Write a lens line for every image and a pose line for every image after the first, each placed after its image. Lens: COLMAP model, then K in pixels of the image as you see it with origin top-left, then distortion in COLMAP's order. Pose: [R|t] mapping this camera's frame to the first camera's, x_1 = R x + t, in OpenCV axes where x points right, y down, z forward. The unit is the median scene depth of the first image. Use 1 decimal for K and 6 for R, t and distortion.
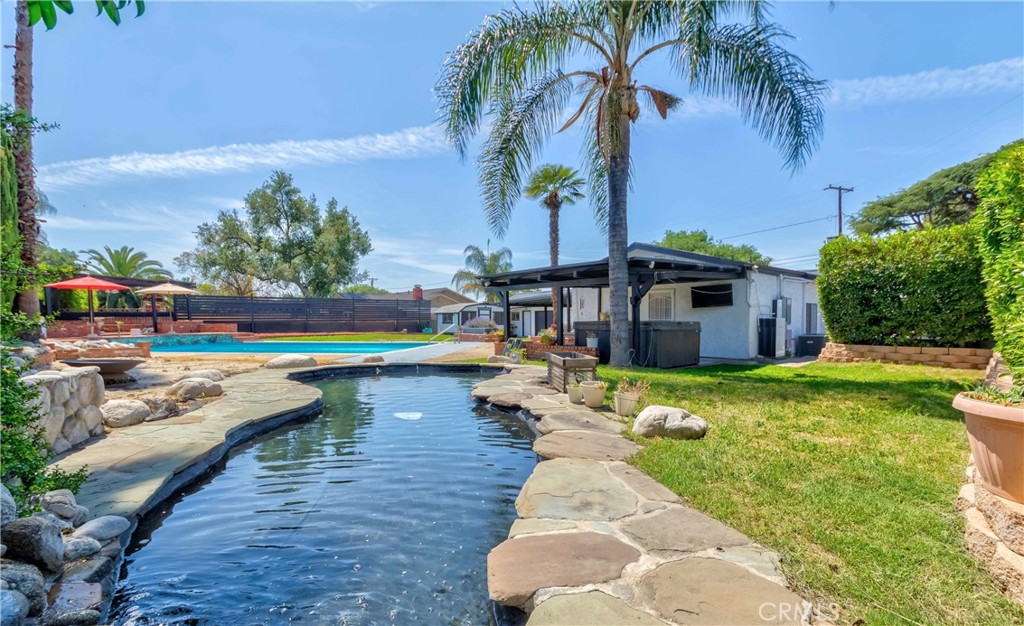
lens RADIAL K [[437.2, 0, 508.2], [0, 437.2, 342.1], [0, 0, 1]] dist [-0.014566, -0.000037]
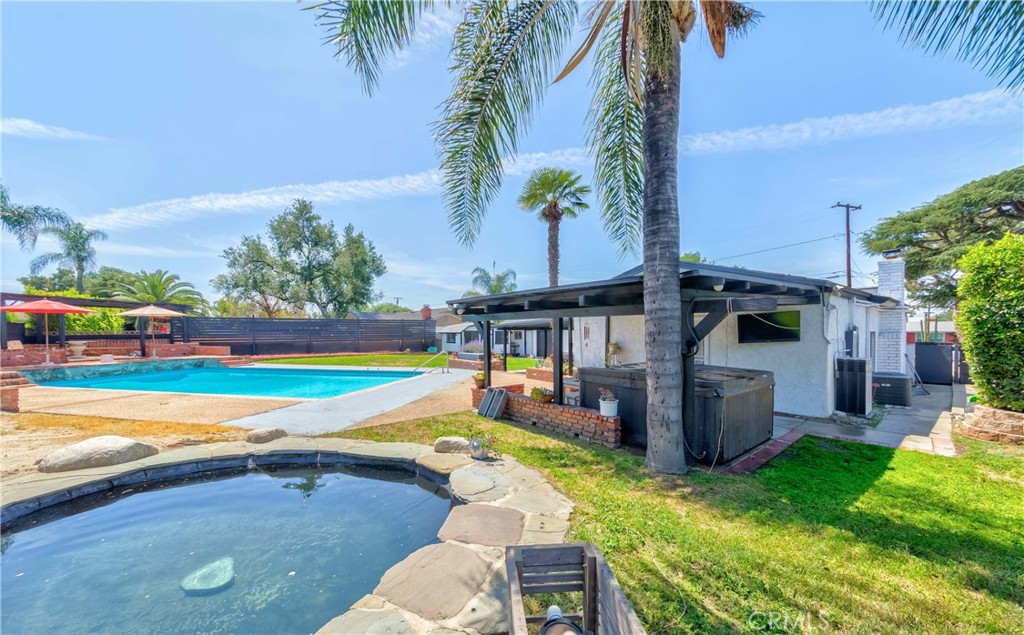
lens RADIAL K [[363.9, 0, 515.3], [0, 363.9, 348.7], [0, 0, 1]] dist [-0.016777, 0.006630]
pose [[0.999935, -0.000788, -0.011412, 0.038128], [0.000758, 0.999996, -0.002643, -0.050535], [0.011414, 0.002634, 0.999931, 0.284963]]
